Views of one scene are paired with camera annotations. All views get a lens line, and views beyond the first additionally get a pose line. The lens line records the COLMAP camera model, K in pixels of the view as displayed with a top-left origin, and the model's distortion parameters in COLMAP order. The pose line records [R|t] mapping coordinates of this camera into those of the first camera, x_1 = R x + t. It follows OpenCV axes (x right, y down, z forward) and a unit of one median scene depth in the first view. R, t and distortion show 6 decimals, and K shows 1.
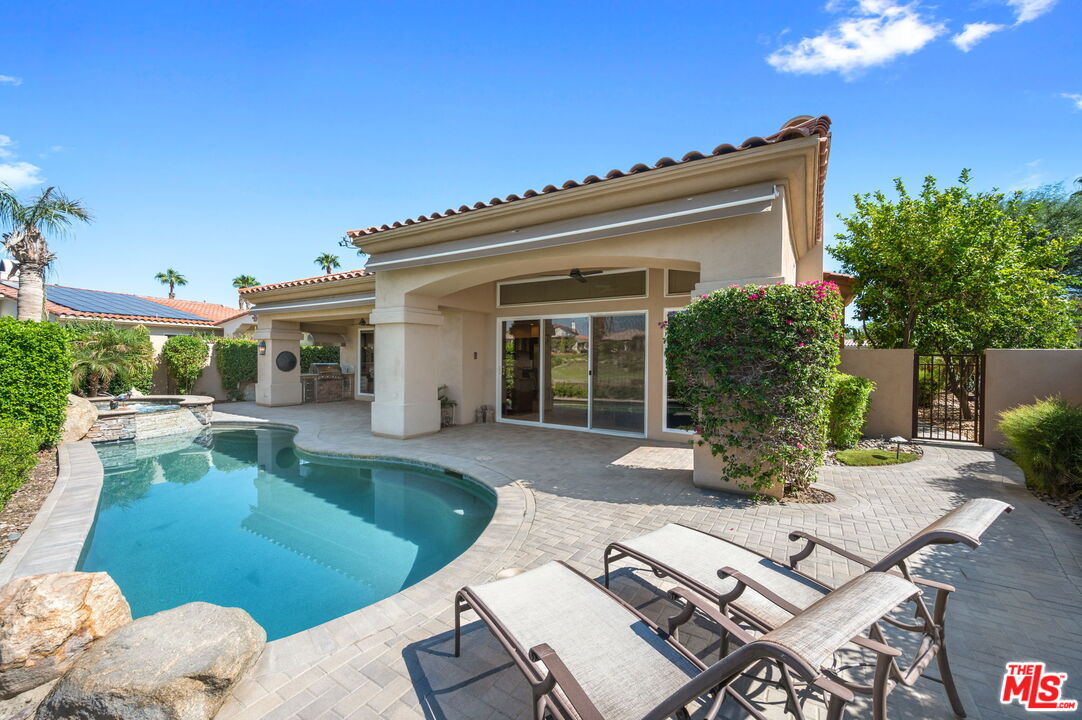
lens RADIAL K [[438.3, 0, 533.8], [0, 438.3, 343.1], [0, 0, 1]] dist [-0.001582, -0.000299]
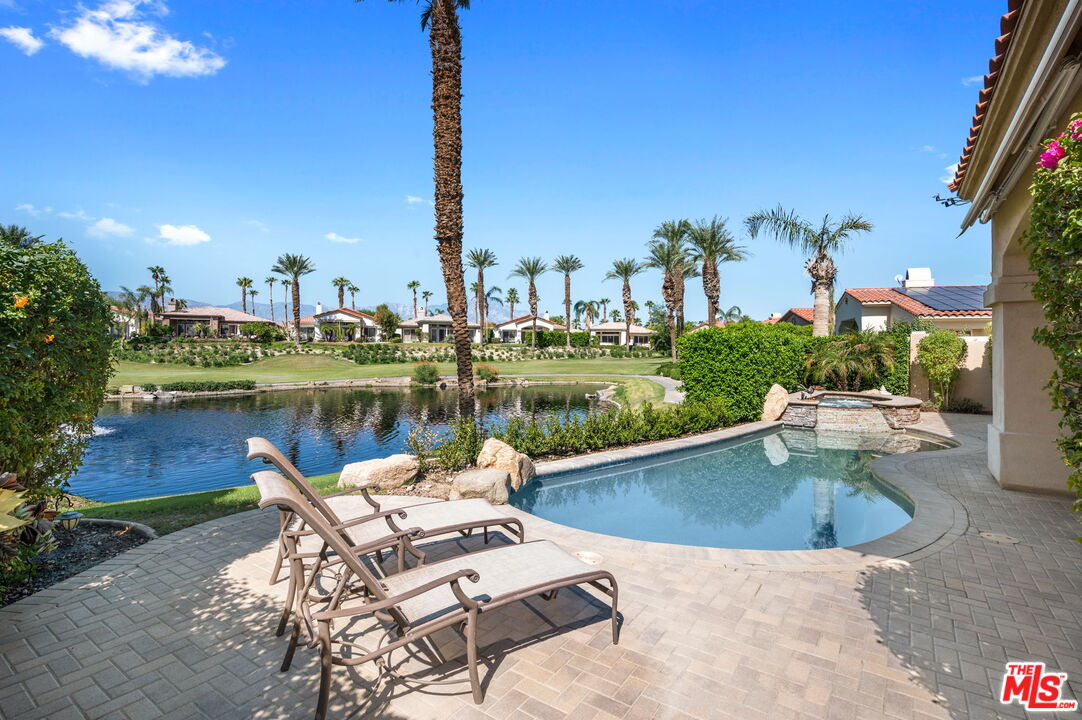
lens RADIAL K [[511.7, 0, 538.4], [0, 511.7, 346.5], [0, 0, 1]] dist [-0.000181, -0.000278]
pose [[-0.029351, -0.010146, -0.999518, 0.453567], [0.020304, 0.999736, -0.010745, 0.008484], [0.999363, -0.020610, -0.029137, 0.344339]]
